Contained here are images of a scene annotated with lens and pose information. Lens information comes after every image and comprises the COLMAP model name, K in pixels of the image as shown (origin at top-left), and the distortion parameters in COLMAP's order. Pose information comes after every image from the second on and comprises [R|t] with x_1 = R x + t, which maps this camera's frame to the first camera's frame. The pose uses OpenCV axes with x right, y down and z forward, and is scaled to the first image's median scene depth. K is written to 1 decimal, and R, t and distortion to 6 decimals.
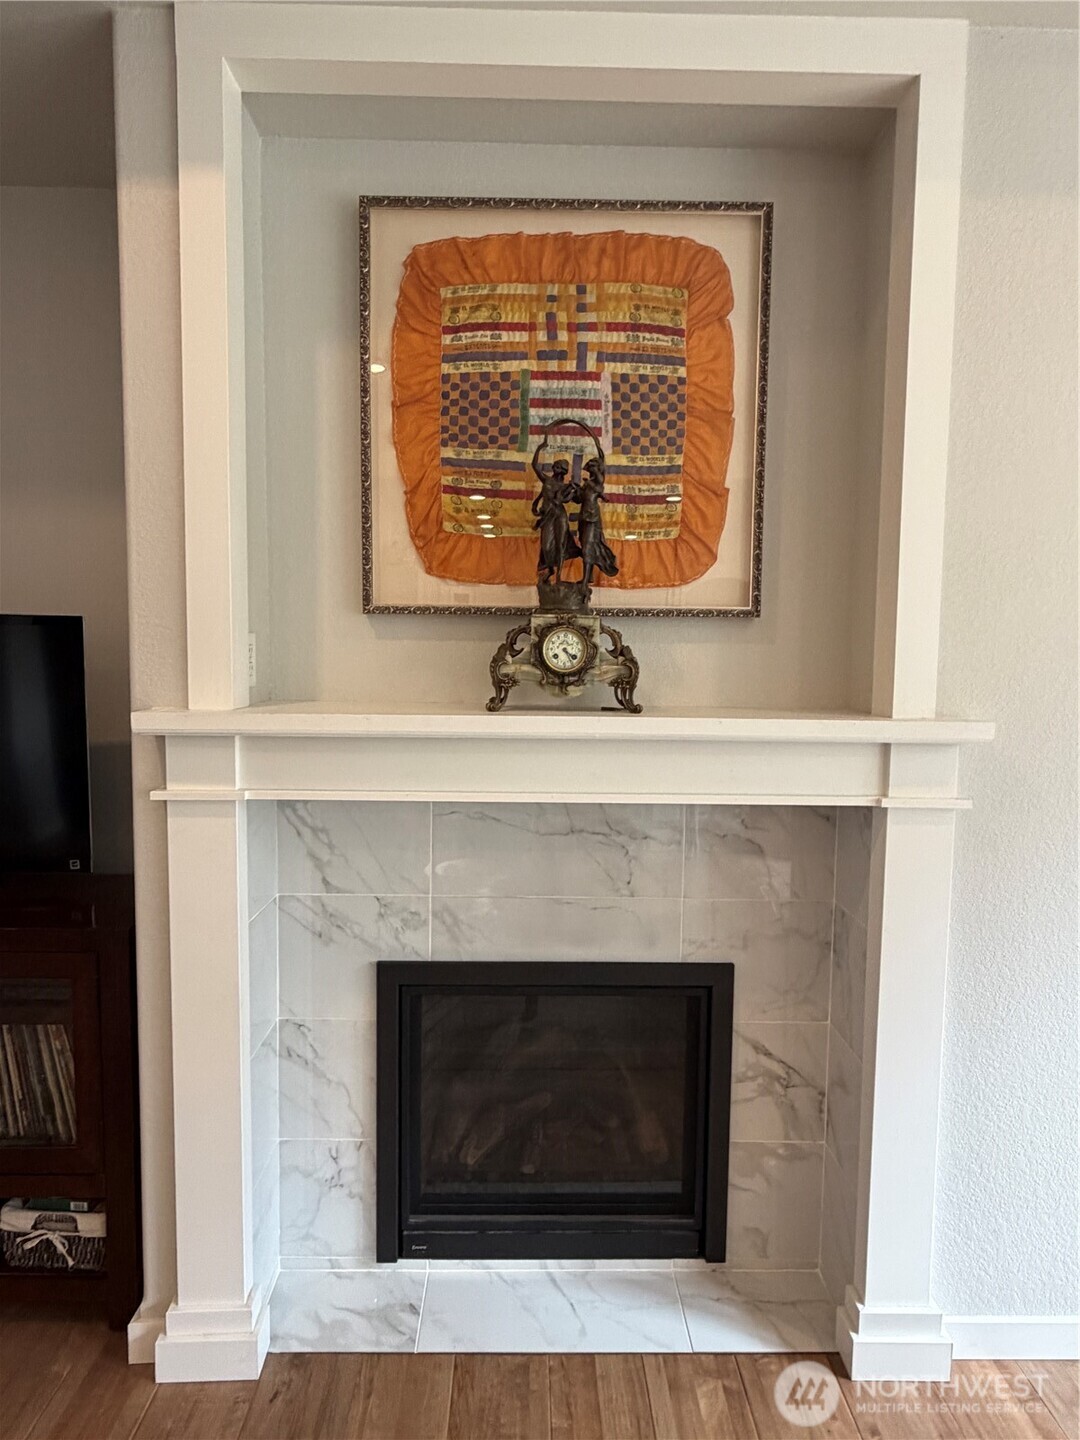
lens RADIAL K [[886.5, 0, 536.3], [0, 886.5, 719.2], [0, 0, 1]] dist [-0.005639, 0.000236]
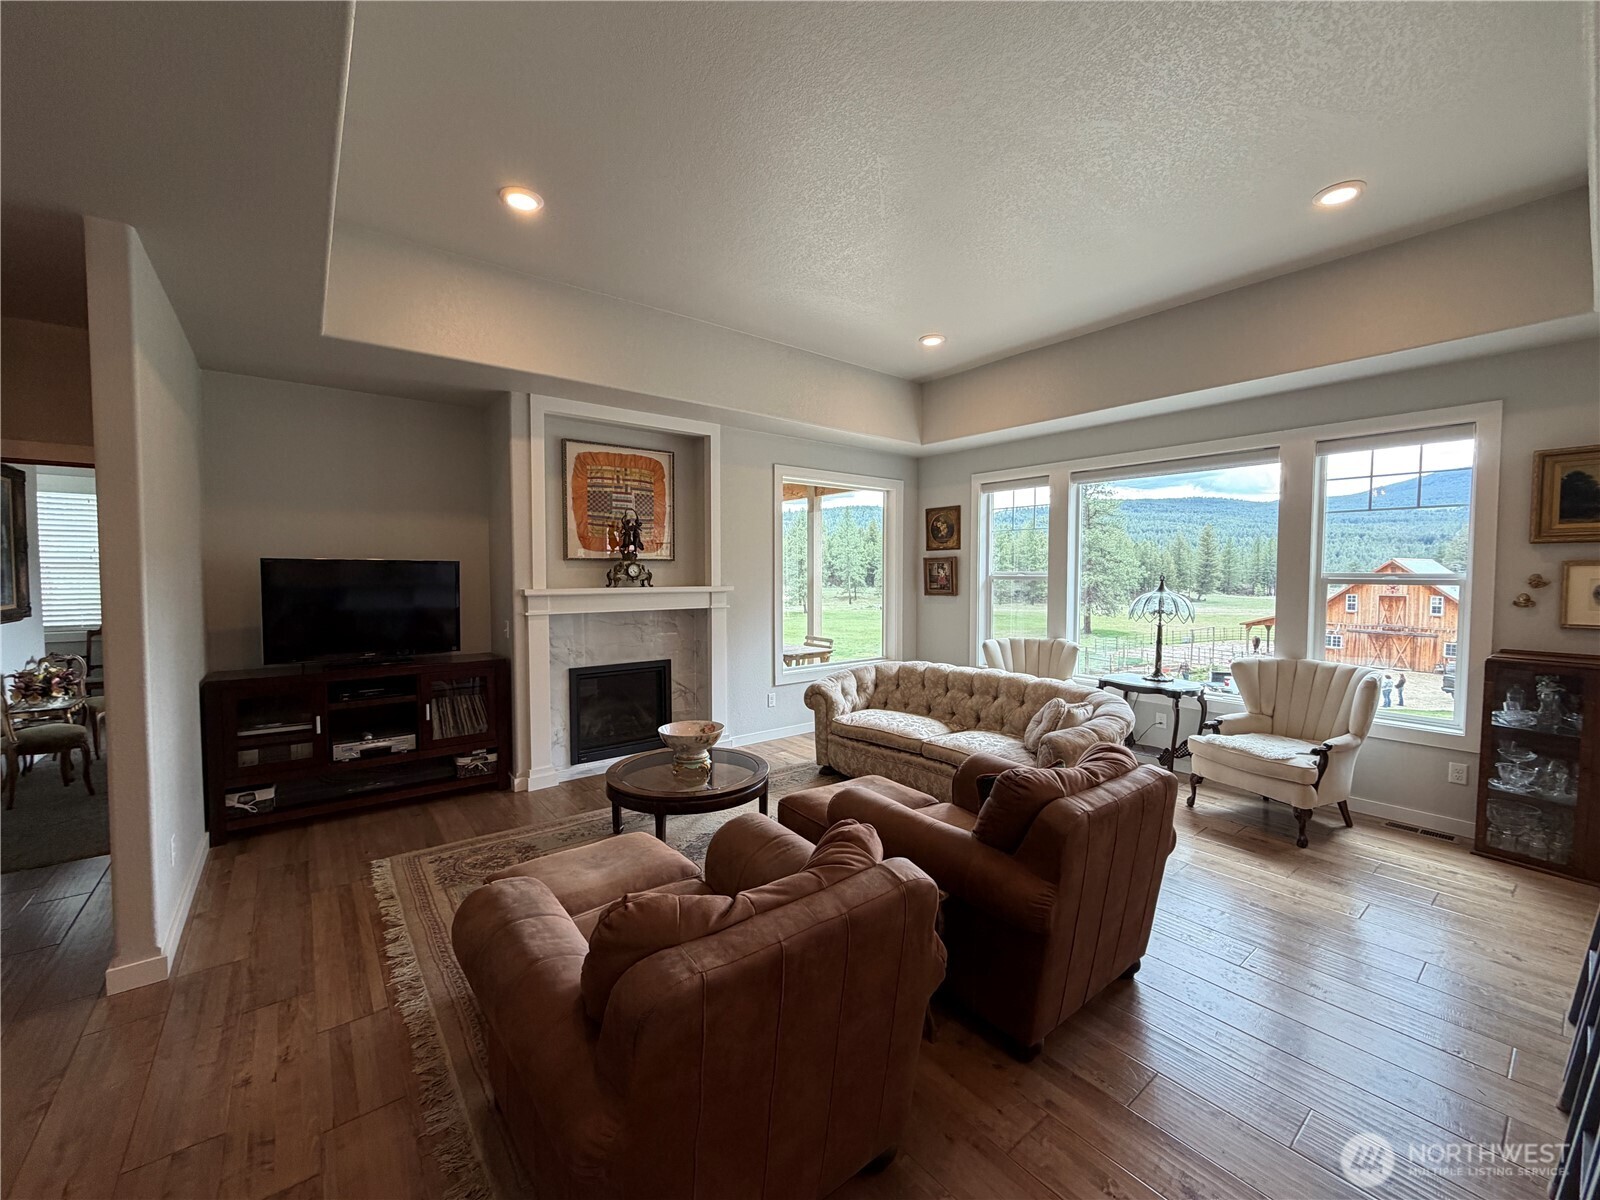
lens RADIAL K [[640.5, 0, 796.4], [0, 640.5, 600.3], [0, 0, 1]] dist [-0.000664, -0.000058]
pose [[0.796613, -0.042134, 0.603019, -0.985479], [0.059701, 0.998175, -0.009124, 0.106032], [-0.601534, 0.043269, 0.797675, -1.458537]]
